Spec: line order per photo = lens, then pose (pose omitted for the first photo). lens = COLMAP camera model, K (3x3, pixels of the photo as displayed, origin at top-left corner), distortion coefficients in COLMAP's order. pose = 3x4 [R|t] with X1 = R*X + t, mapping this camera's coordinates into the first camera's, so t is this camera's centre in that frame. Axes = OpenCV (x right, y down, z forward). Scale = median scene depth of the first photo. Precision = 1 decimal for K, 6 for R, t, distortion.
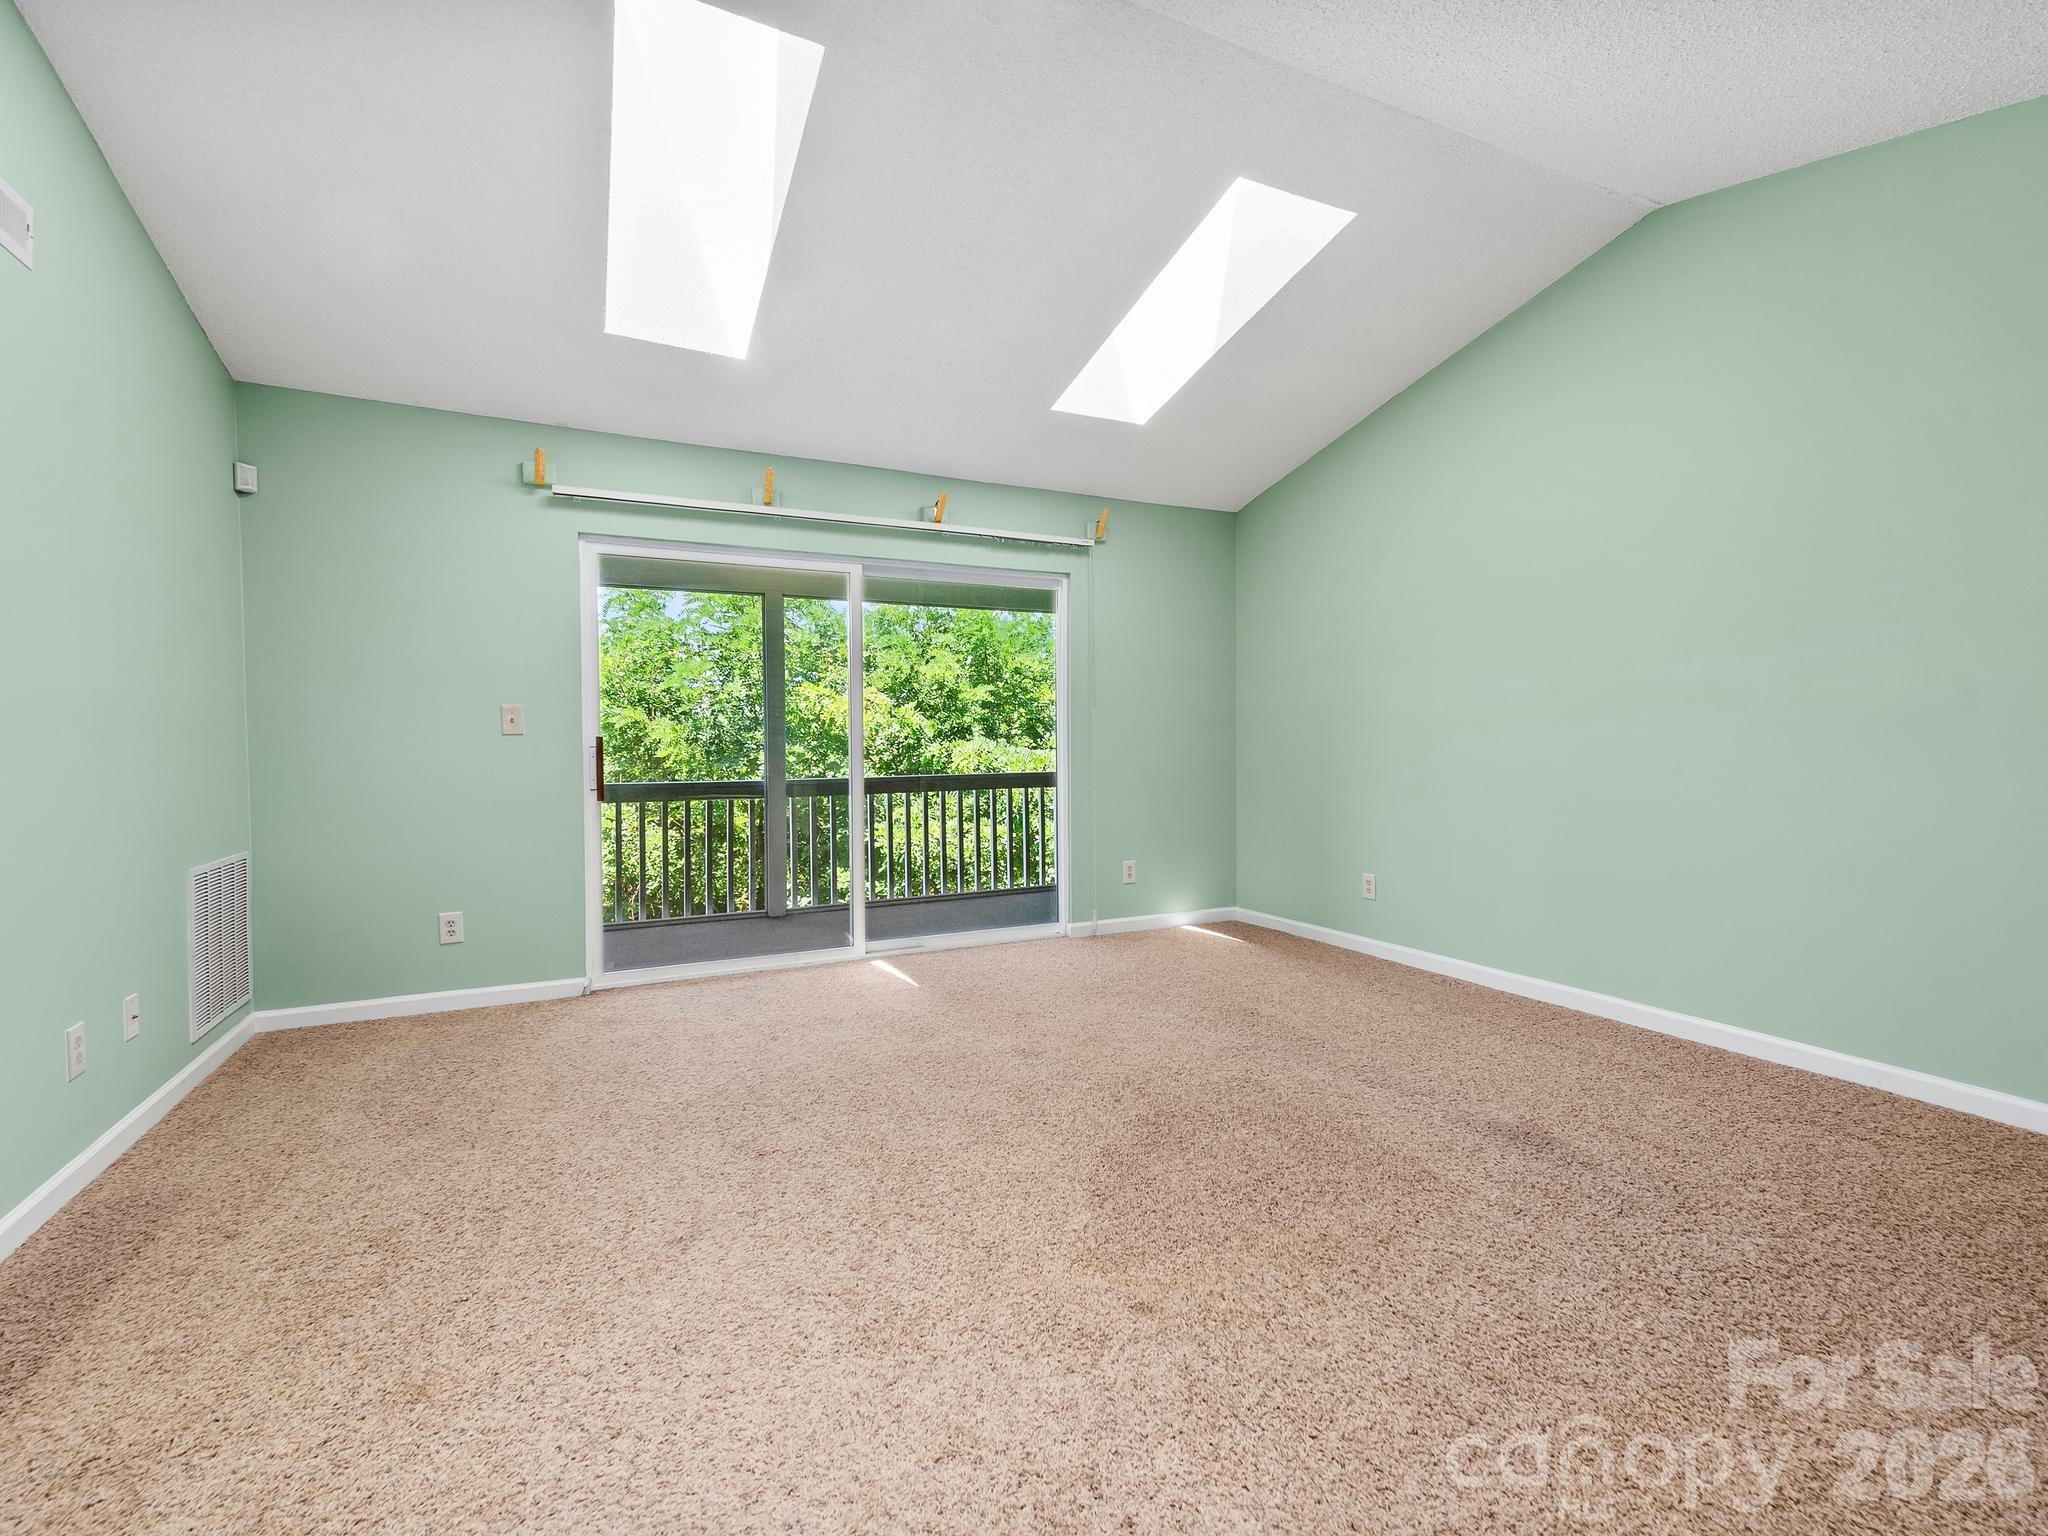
lens RADIAL K [[920.1, 0, 1018.0], [0, 920.1, 760.5], [0, 0, 1]] dist [0.010699, -0.001437]
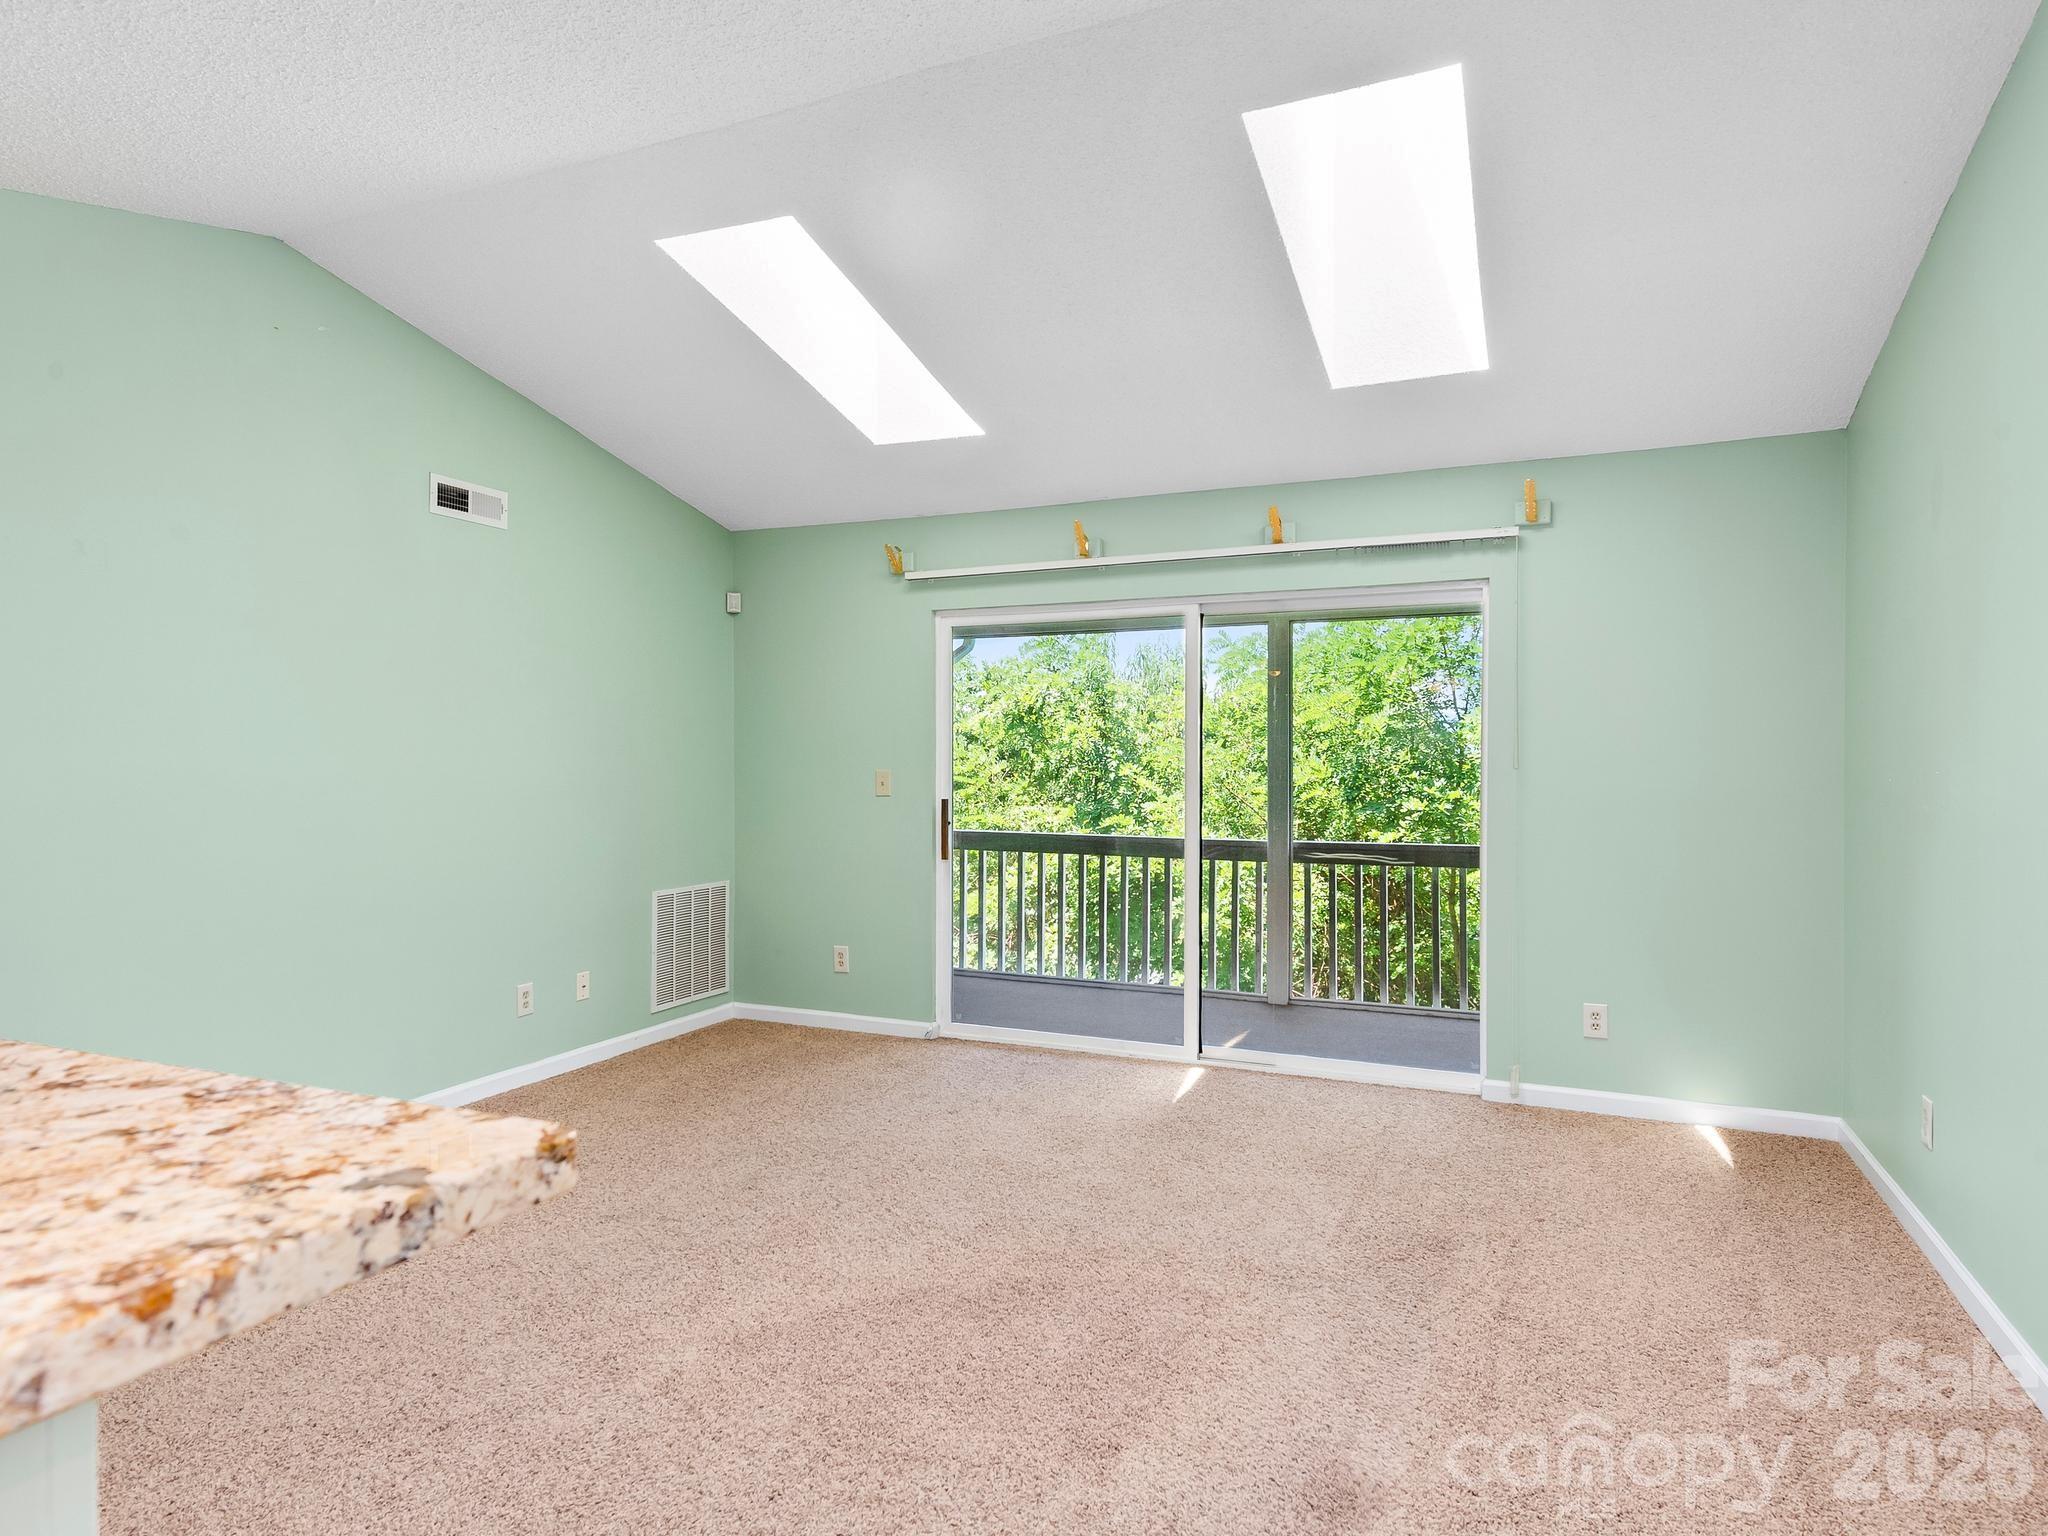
lens RADIAL K [[1173.9, 0, 1013.9], [0, 1173.9, 763.3], [0, 0, 1]] dist [0.018851, -0.007916]
pose [[0.646125, 0.006819, -0.763201, 0.647177], [-0.022614, 0.999692, -0.010213, -0.056287], [0.762896, 0.023858, 0.646080, 0.186790]]
